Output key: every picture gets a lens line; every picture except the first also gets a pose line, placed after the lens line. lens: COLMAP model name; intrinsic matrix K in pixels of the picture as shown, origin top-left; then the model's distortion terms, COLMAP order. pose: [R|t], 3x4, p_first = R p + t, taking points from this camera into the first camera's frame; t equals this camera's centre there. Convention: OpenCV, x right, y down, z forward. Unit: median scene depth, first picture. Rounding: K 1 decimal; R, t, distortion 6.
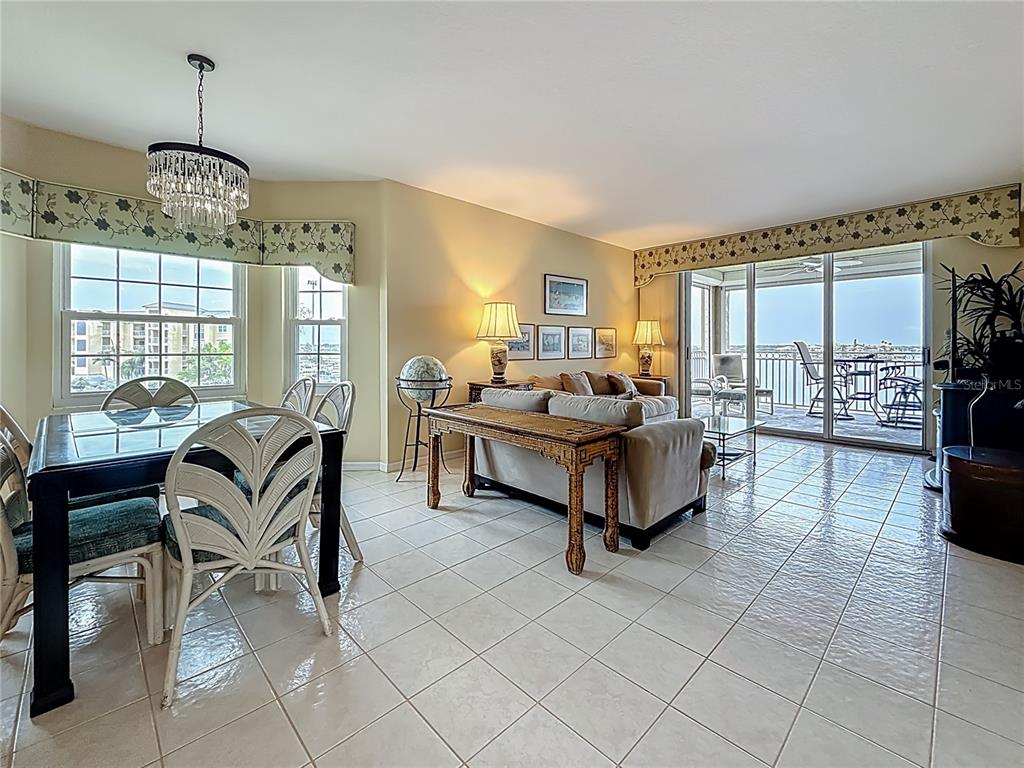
lens RADIAL K [[442.0, 0, 515.7], [0, 442.0, 350.0], [0, 0, 1]] dist [0.002336, 0.000243]
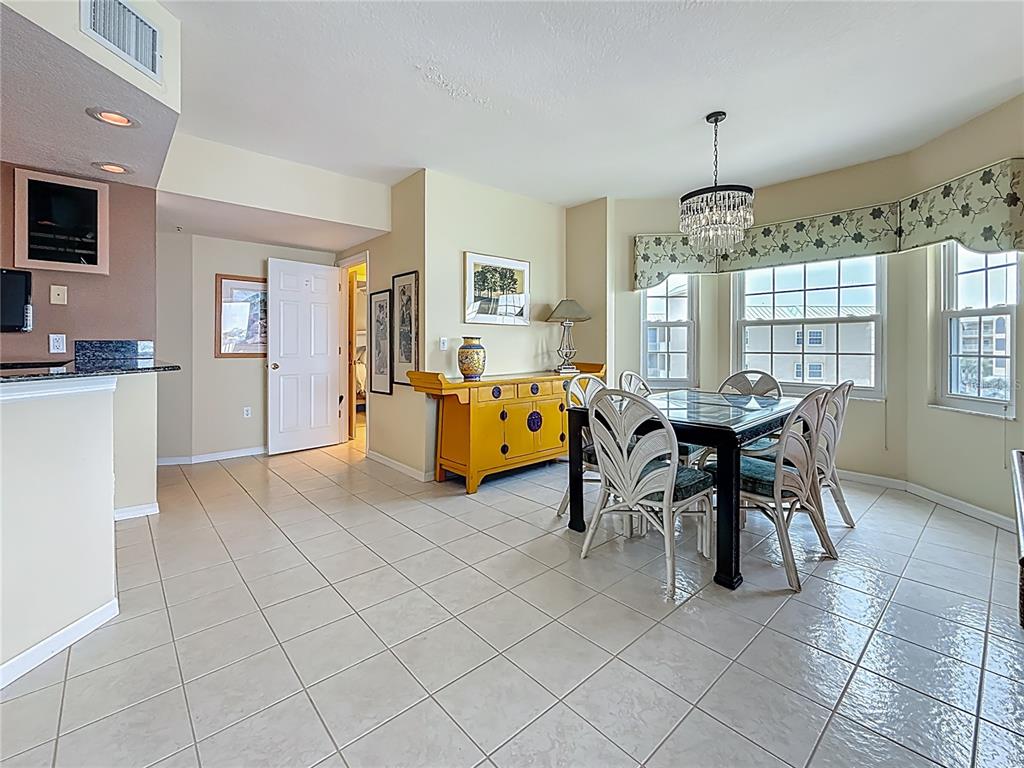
lens RADIAL K [[450.2, 0, 514.9], [0, 450.2, 338.3], [0, 0, 1]] dist [-0.002667, -0.000229]
pose [[-0.048683, -0.020199, -0.998610, 0.239018], [-0.011369, 0.999742, -0.019667, 0.001729], [0.998750, 0.010396, -0.048900, 0.211108]]
